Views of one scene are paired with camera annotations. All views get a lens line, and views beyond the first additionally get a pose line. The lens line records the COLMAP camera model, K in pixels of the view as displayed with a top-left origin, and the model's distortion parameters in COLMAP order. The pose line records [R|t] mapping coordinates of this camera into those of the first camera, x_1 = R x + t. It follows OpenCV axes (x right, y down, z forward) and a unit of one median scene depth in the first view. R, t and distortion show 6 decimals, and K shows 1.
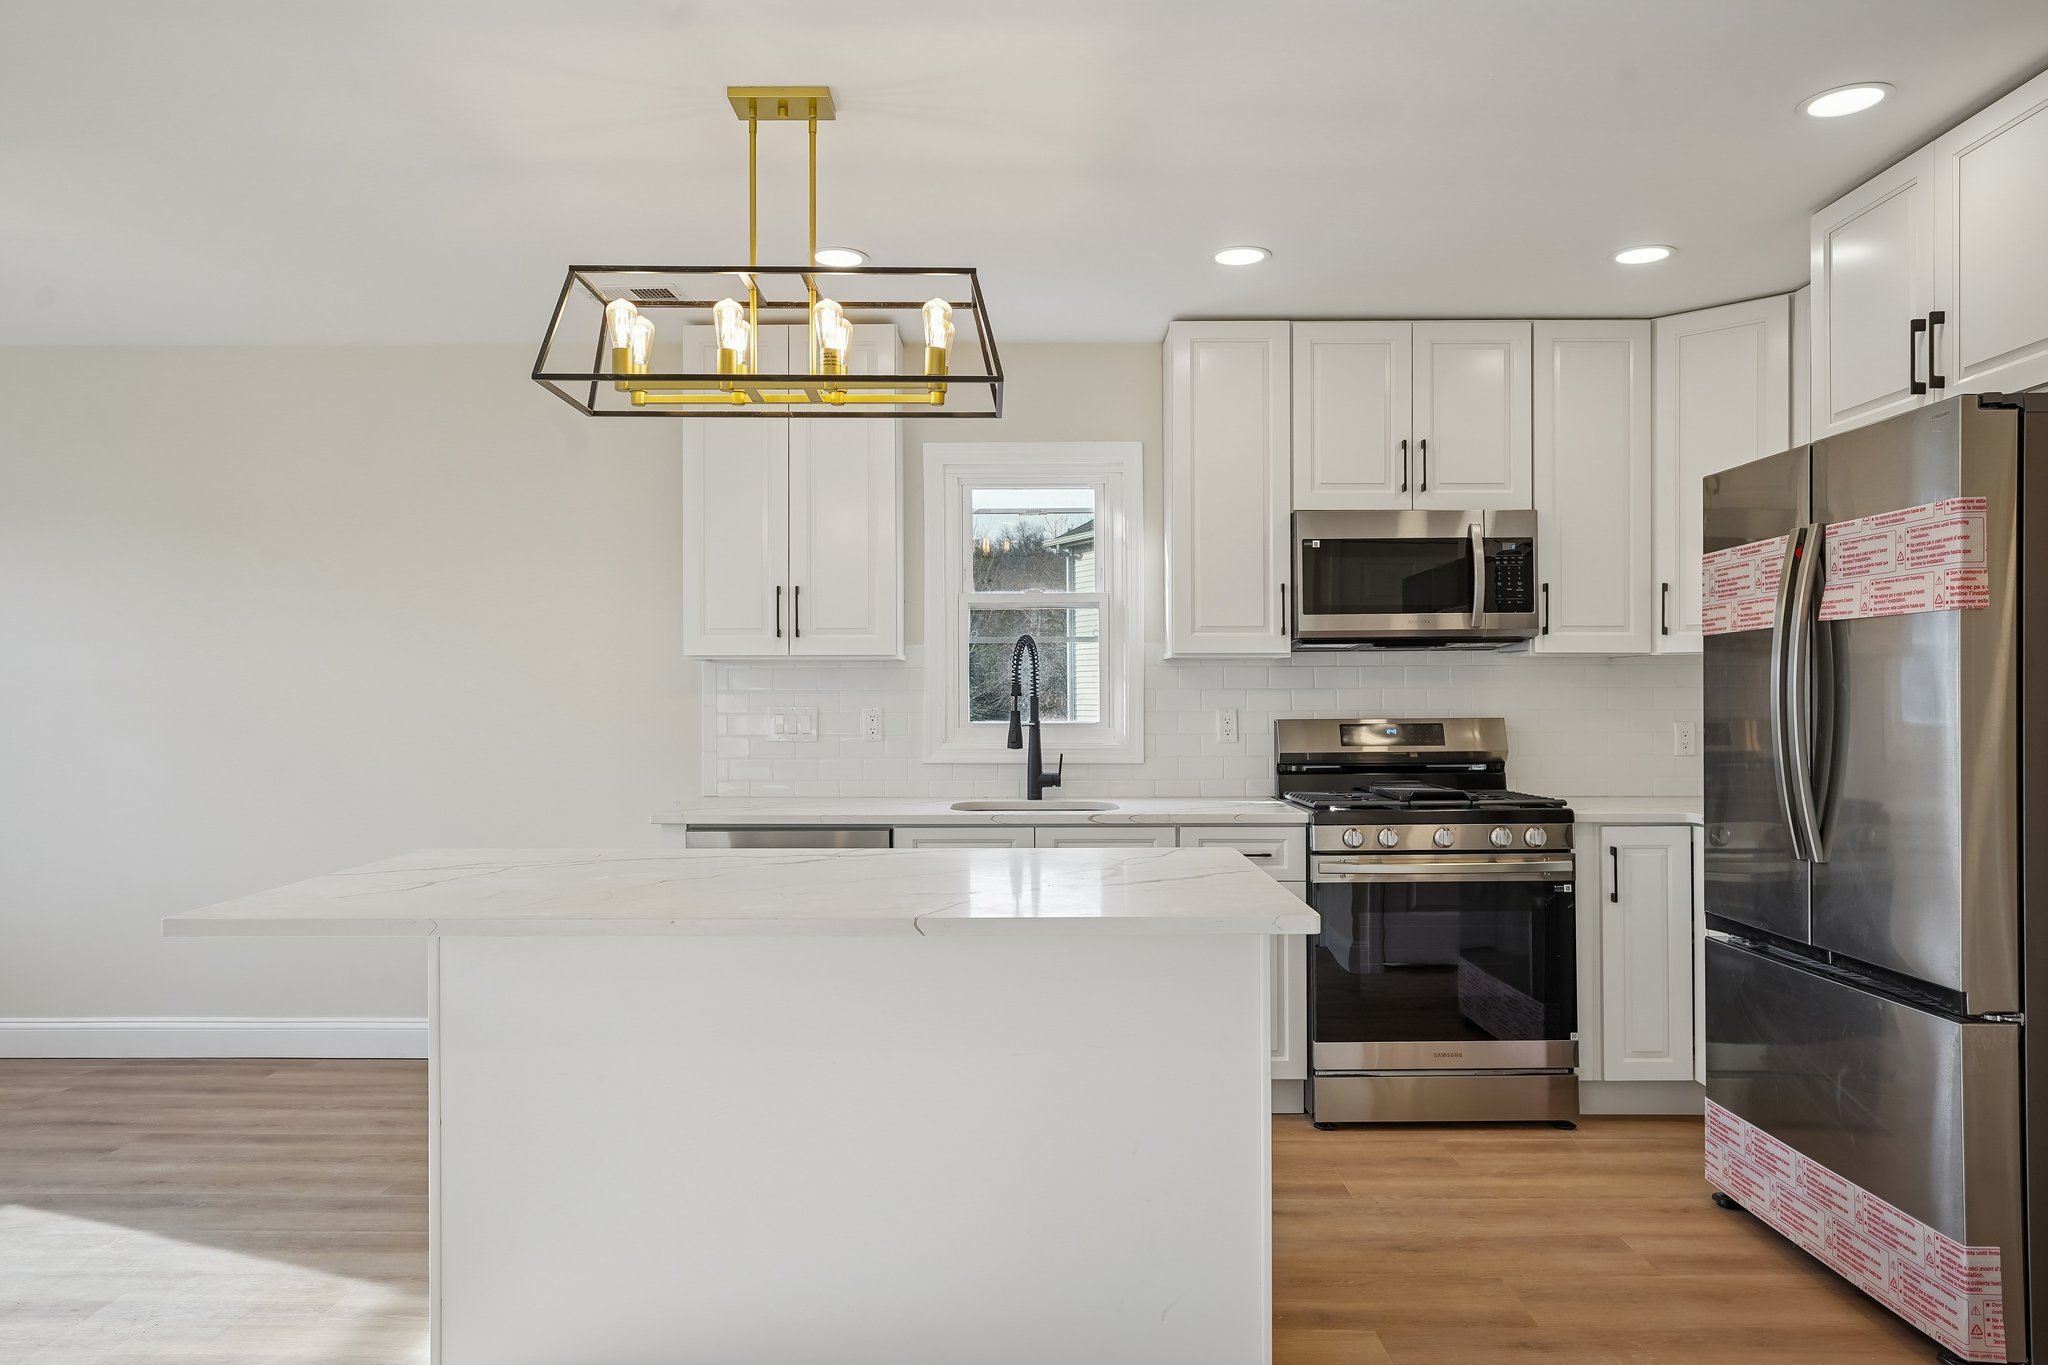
lens RADIAL K [[1345.7, 0, 1013.8], [0, 1345.7, 688.2], [0, 0, 1]] dist [-0.025885, 0.037824]
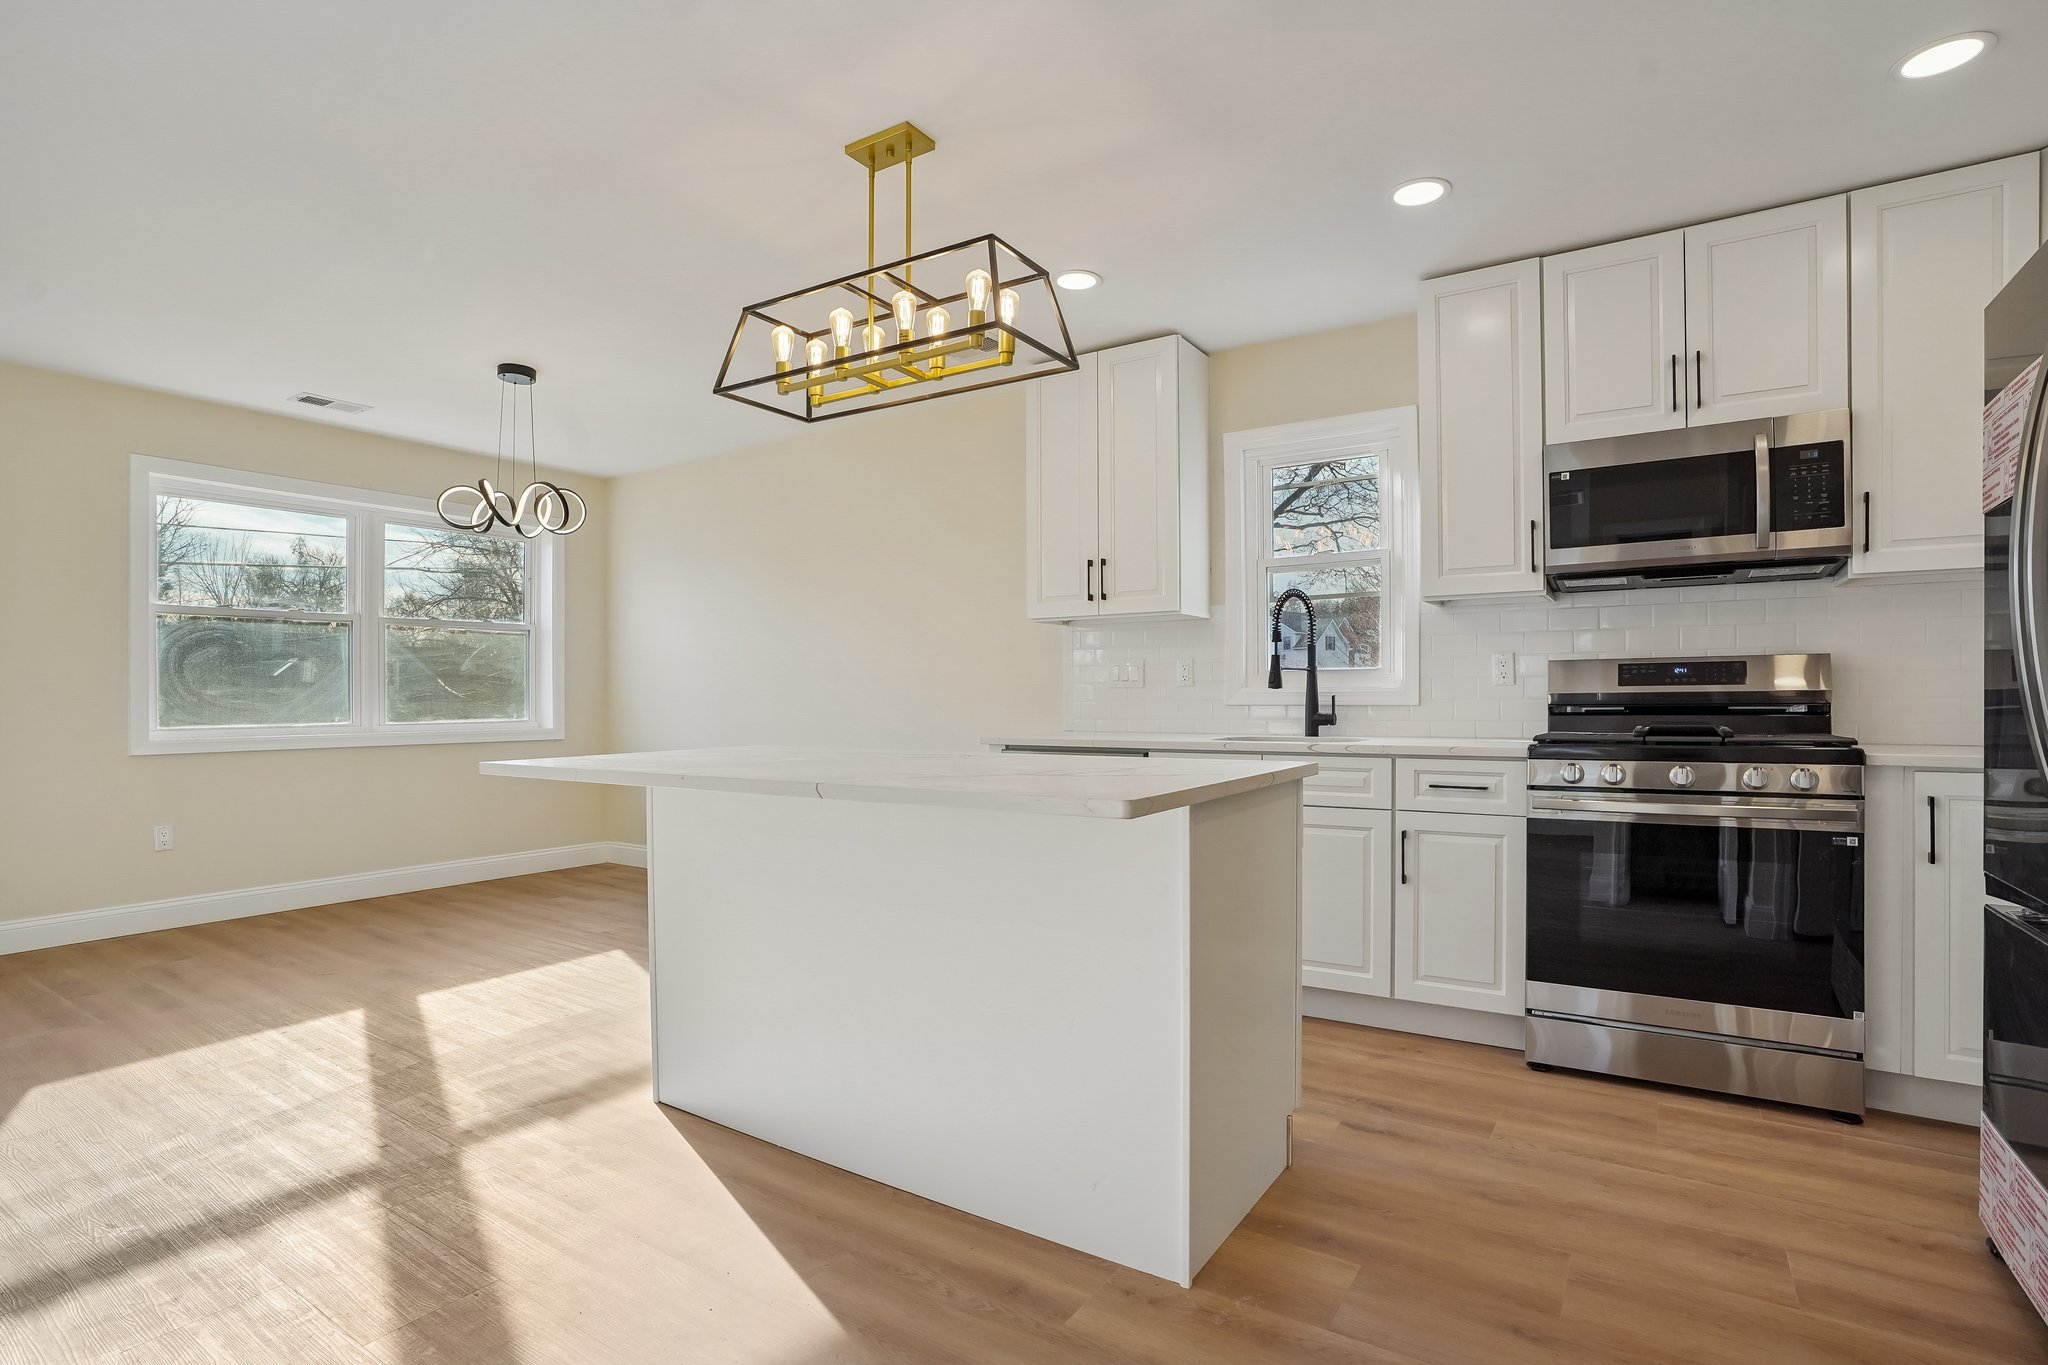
lens RADIAL K [[986.9, 0, 1023.9], [0, 986.9, 702.7], [0, 0, 1]] dist [-0.065191, 0.025462]
pose [[0.842590, 0.001120, -0.538554, 0.296123], [0.004944, 0.999940, 0.009814, 0.052905], [0.538532, -0.010932, 0.842534, 0.211066]]
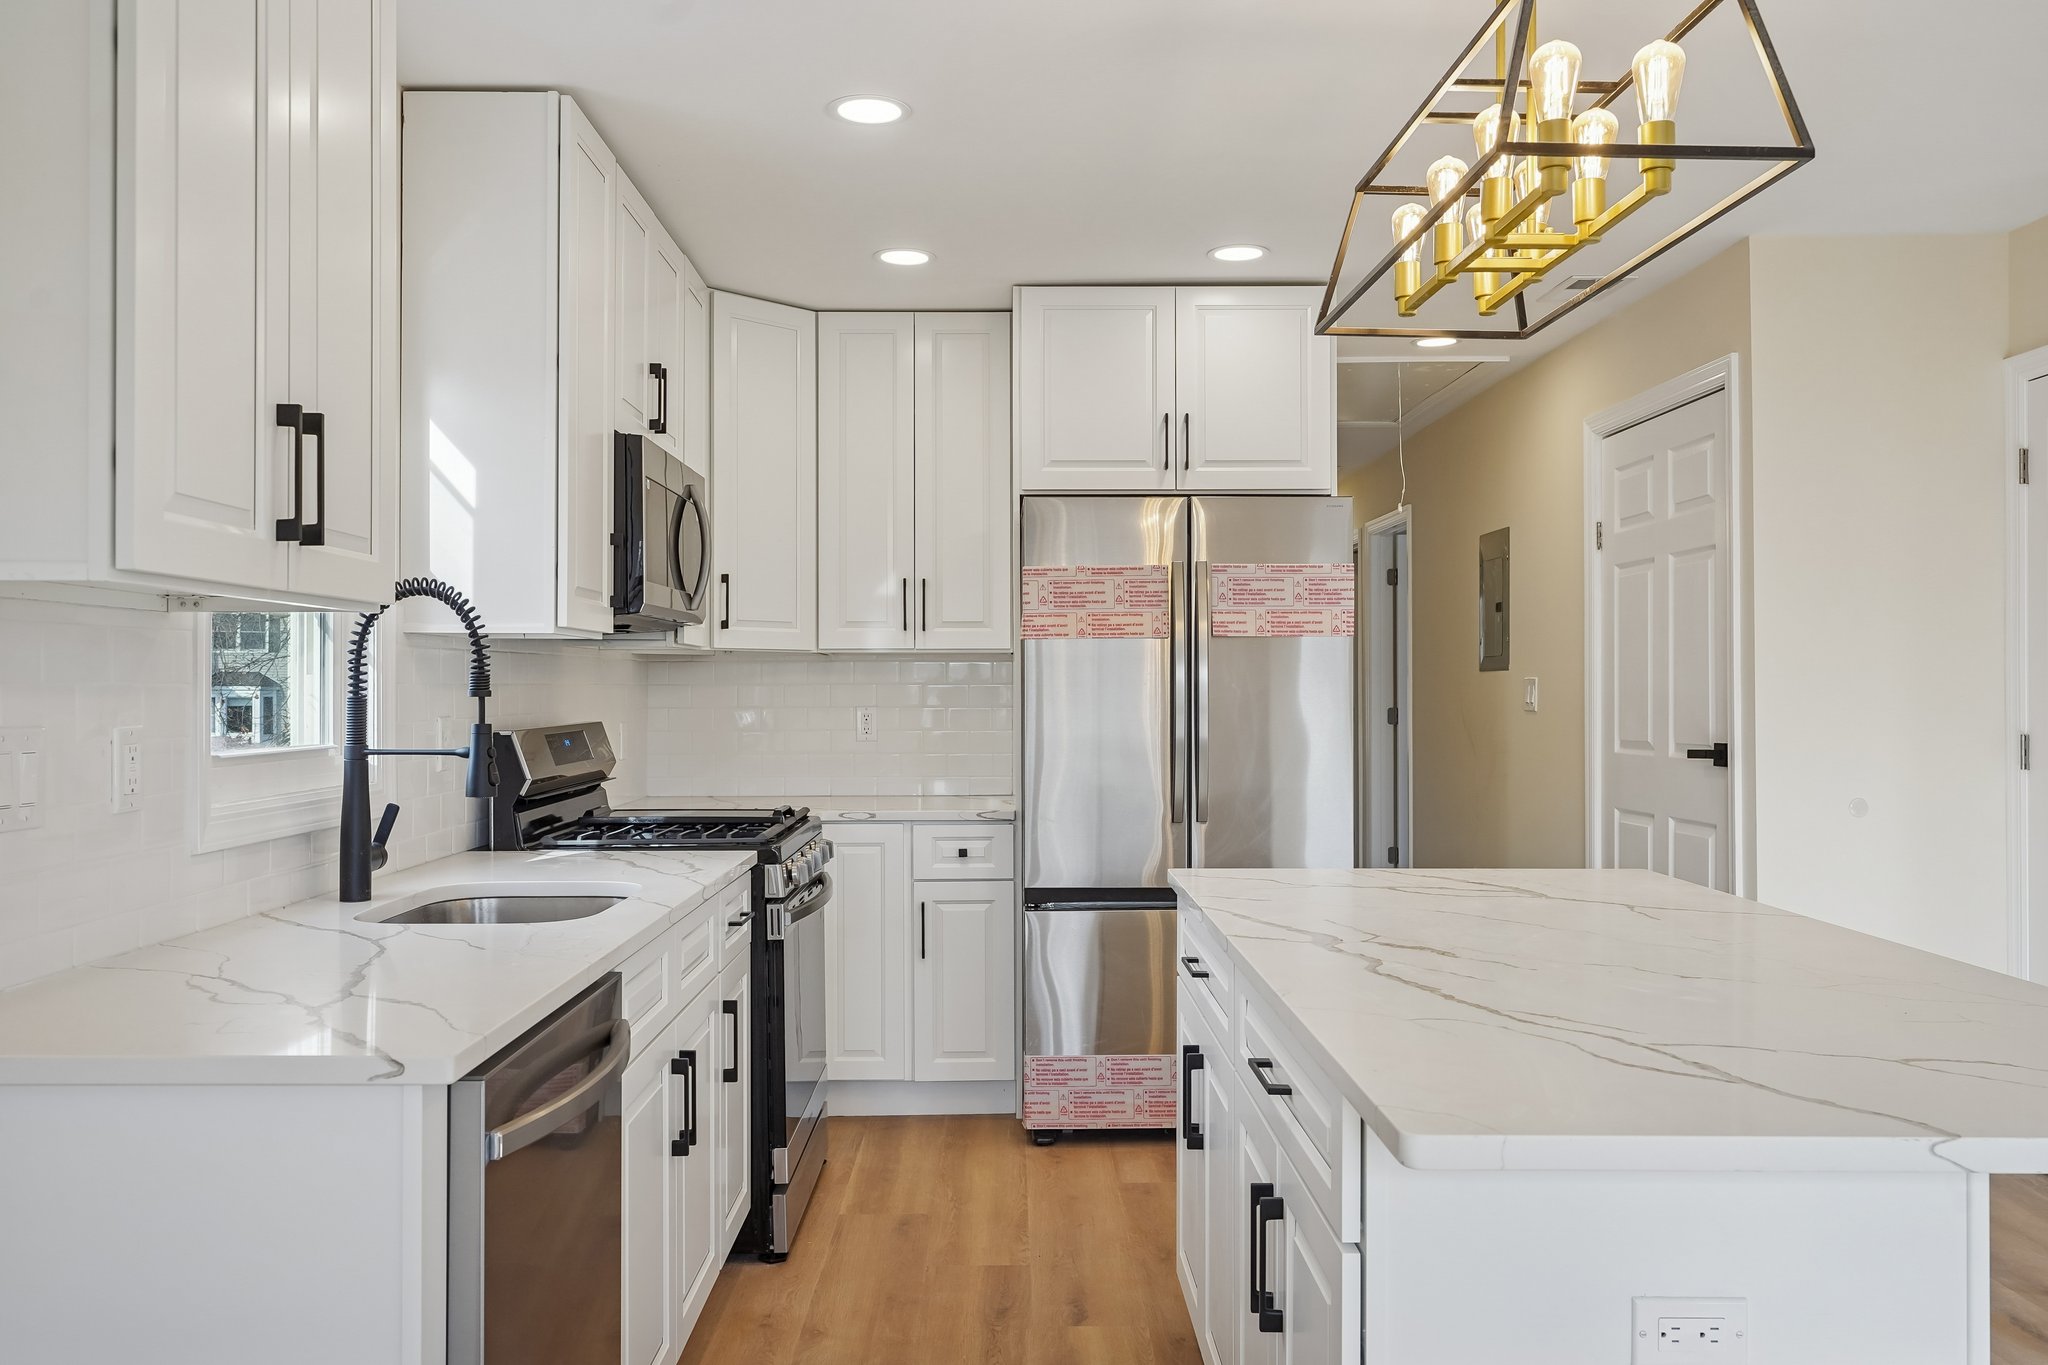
lens RADIAL K [[1568.9, 0, 1016.1], [0, 1568.9, 678.1], [0, 0, 1]] dist [0.005373, -0.001435]
pose [[-0.017137, 0.009872, 0.999804, -0.675643], [-0.004349, 0.999941, -0.009948, 0.004982], [-0.999844, -0.004519, -0.017093, 0.887780]]
